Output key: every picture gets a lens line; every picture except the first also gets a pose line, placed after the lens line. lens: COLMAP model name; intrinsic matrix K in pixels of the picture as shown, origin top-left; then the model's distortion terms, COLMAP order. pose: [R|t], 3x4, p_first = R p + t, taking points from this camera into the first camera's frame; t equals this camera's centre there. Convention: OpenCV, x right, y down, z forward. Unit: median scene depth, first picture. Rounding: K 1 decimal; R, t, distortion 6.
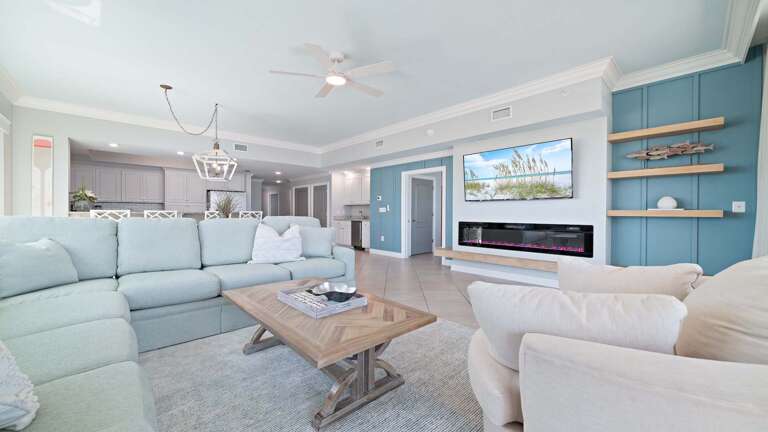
lens RADIAL K [[296.4, 0, 384.0], [0, 296.4, 216.0], [0, 0, 1]] dist [-0.000472, -0.000102]
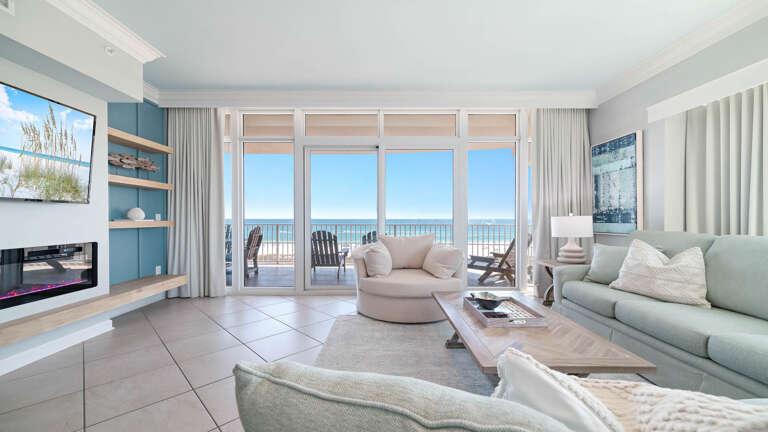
lens RADIAL K [[372.0, 0, 384.0], [0, 372.0, 216.0], [0, 0, 1]] dist [0.000615, -0.000020]
pose [[-0.714319, 0.000420, 0.699820, -0.422631], [0.002925, 0.999993, 0.002386, -0.028423], [-0.699814, 0.003751, -0.714315, 1.021492]]
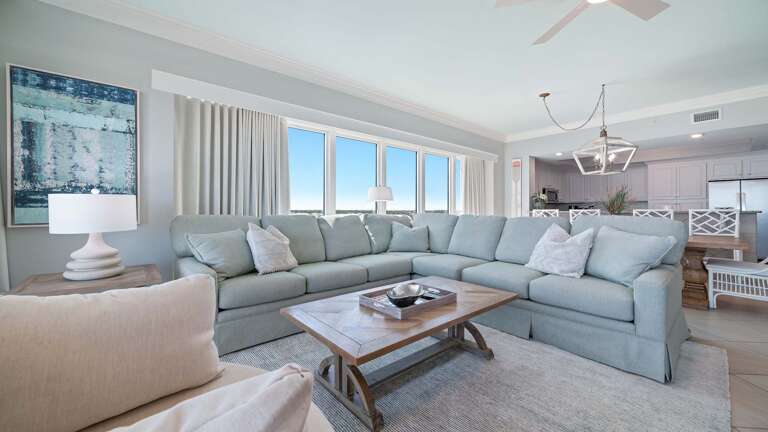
lens RADIAL K [[296.4, 0, 384.0], [0, 296.4, 216.0], [0, 0, 1]] dist [-0.000472, -0.000102]
pose [[-0.044286, 0.014610, -0.998912, 0.342248], [-0.011854, 0.999815, 0.015149, -0.003949], [0.998949, 0.012512, -0.044105, 0.422107]]
